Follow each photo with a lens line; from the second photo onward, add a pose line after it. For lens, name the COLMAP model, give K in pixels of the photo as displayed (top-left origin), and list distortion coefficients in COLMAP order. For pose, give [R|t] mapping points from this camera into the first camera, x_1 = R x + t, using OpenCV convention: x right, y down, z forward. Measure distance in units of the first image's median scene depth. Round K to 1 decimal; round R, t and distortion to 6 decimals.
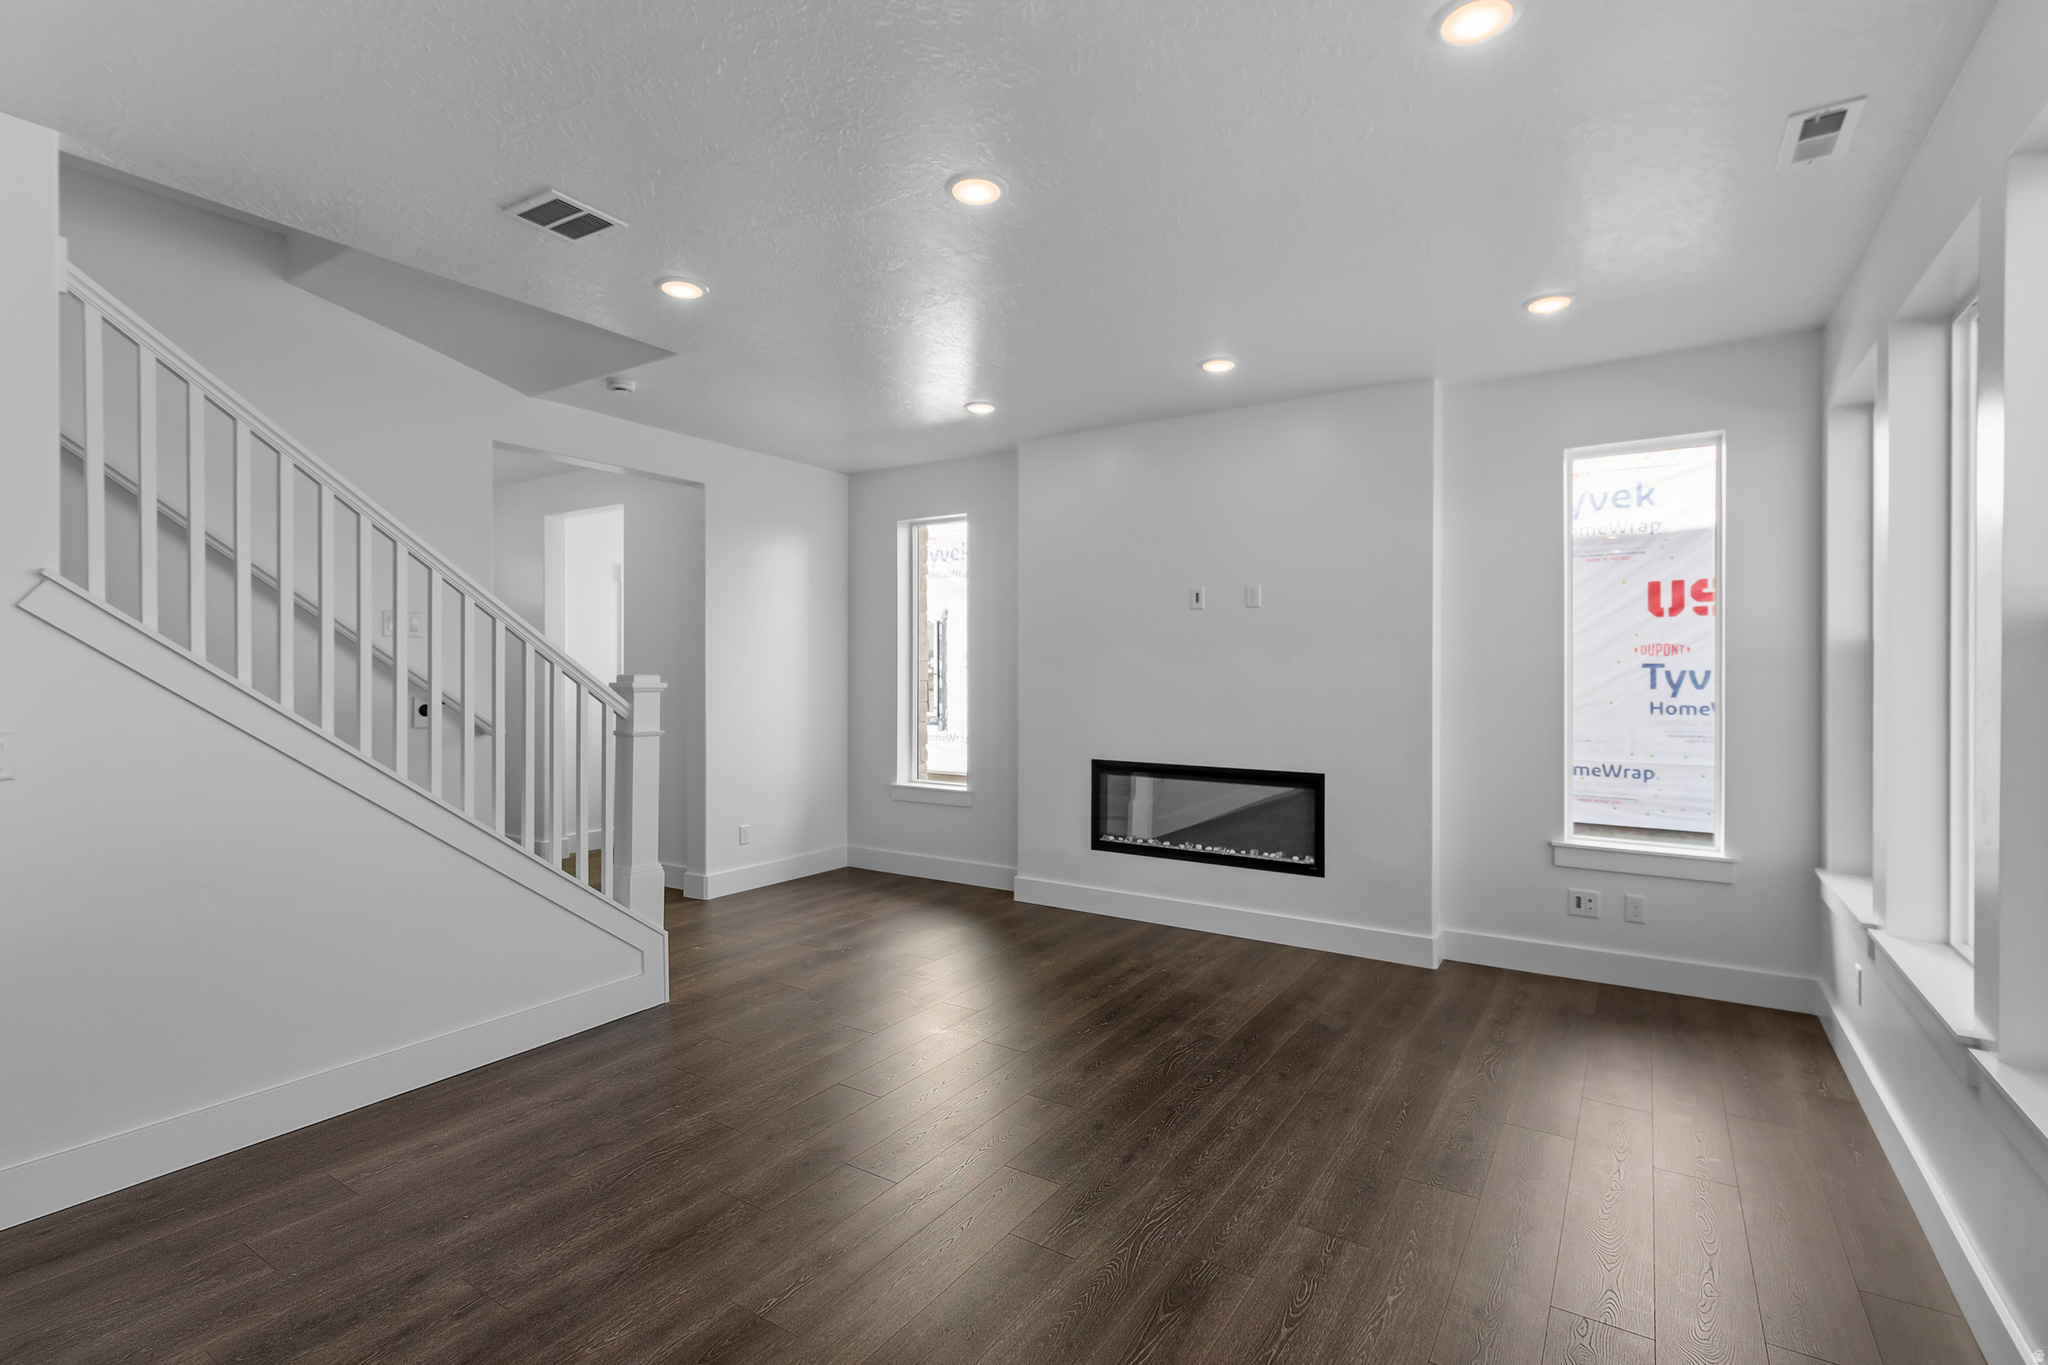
lens RADIAL K [[942.8, 0, 1024.0], [0, 942.8, 682.5], [0, 0, 1]] dist [0.002199, 0.000143]
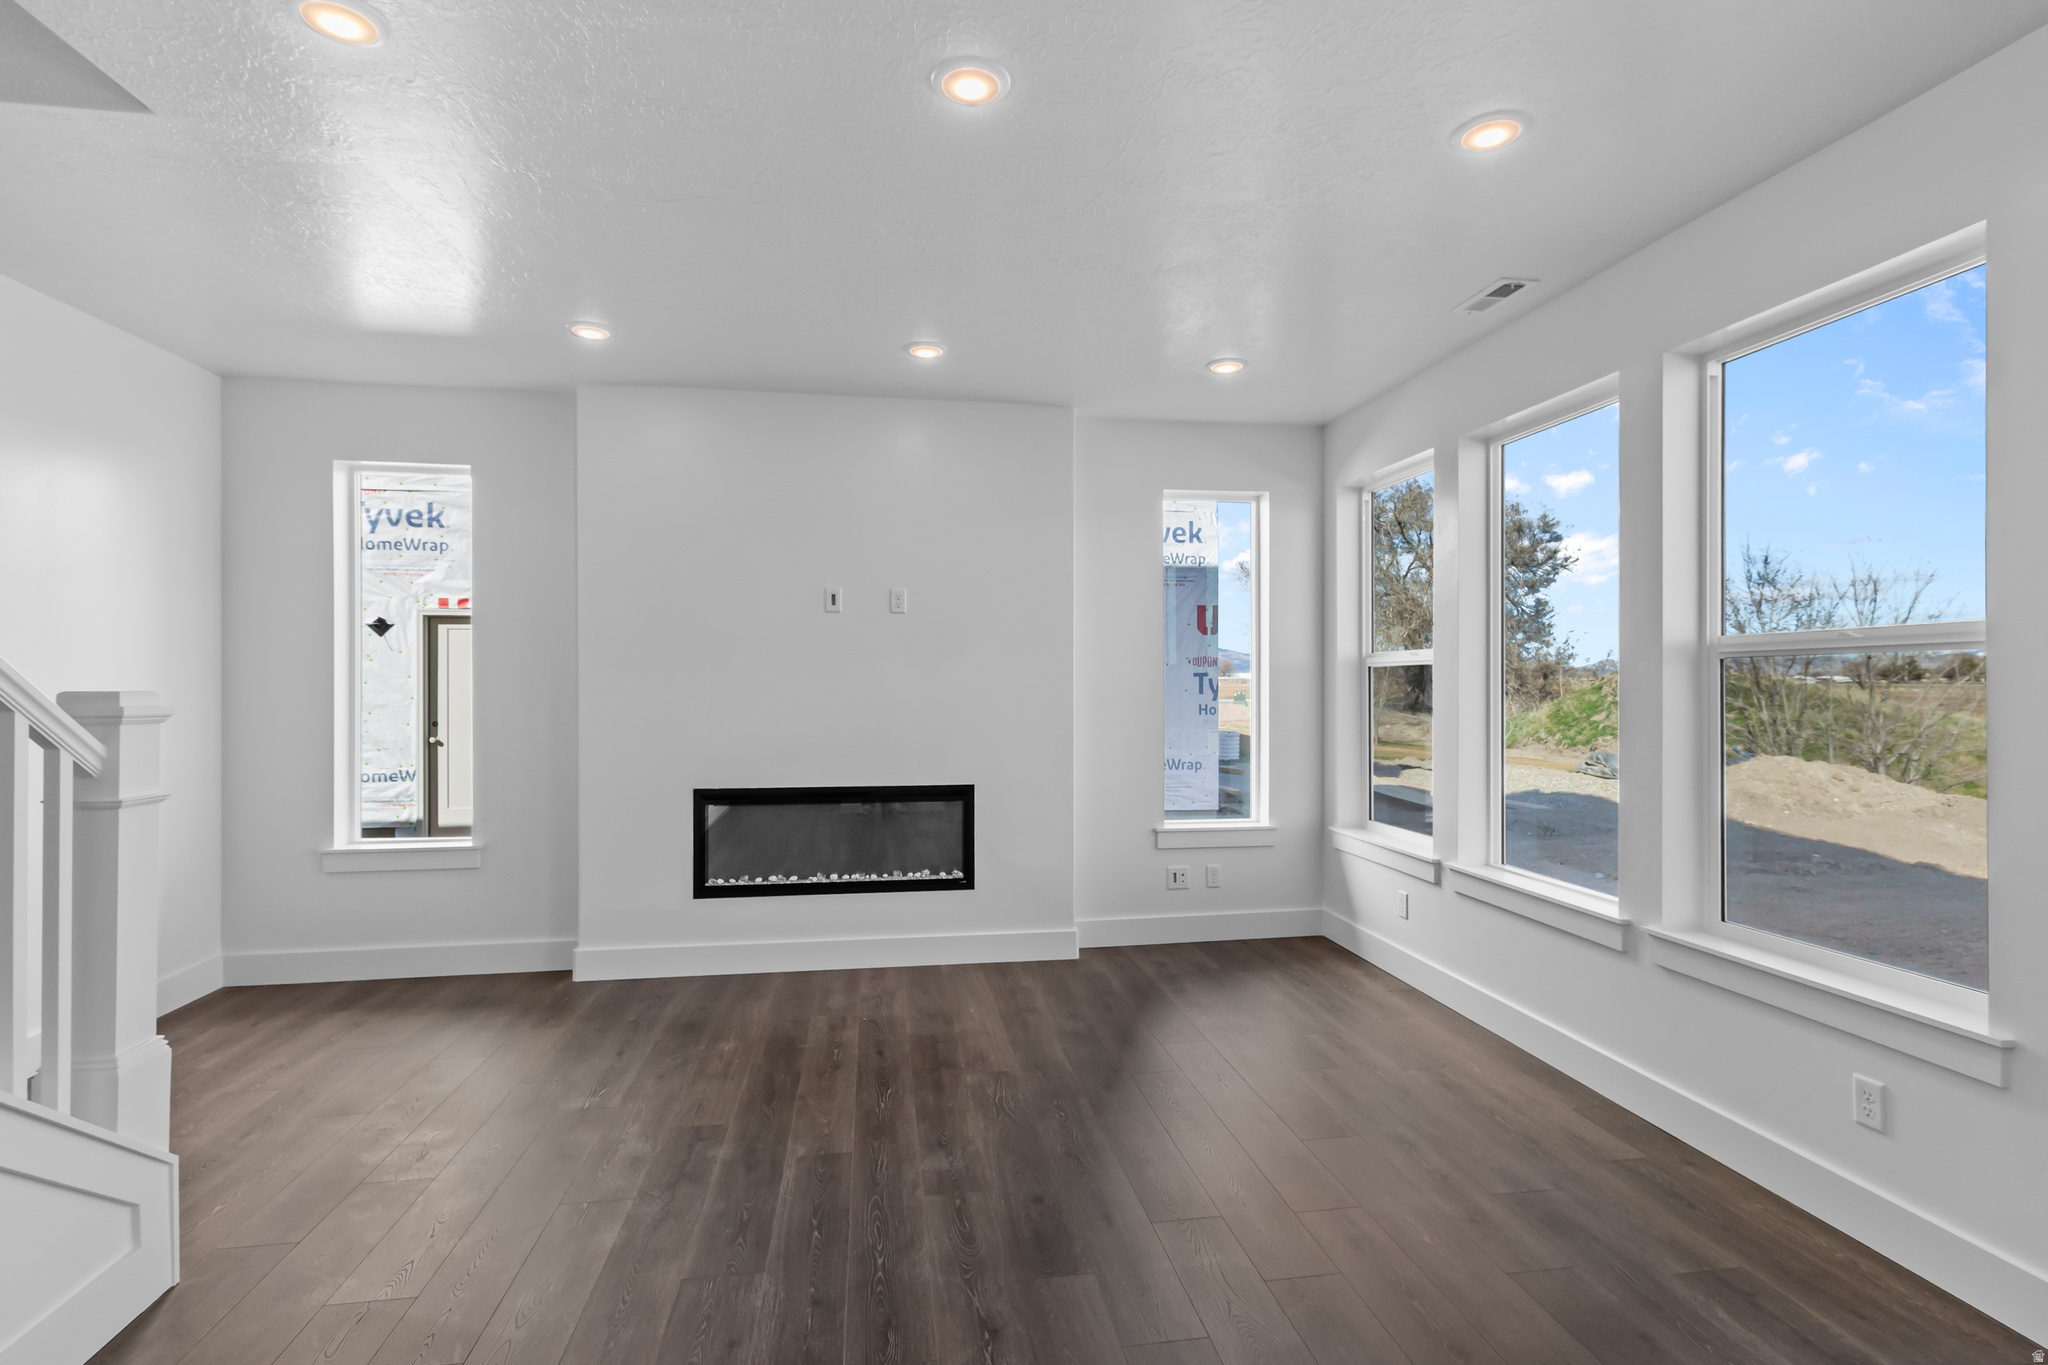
lens RADIAL K [[979.9, 0, 1020.3], [0, 979.9, 691.5], [0, 0, 1]] dist [-0.000324, 0.000259]
pose [[0.740997, -0.009886, 0.671436, -0.347416], [0.010251, 0.999942, 0.003409, -0.004067], [-0.671430, 0.004357, 0.741055, 0.212137]]
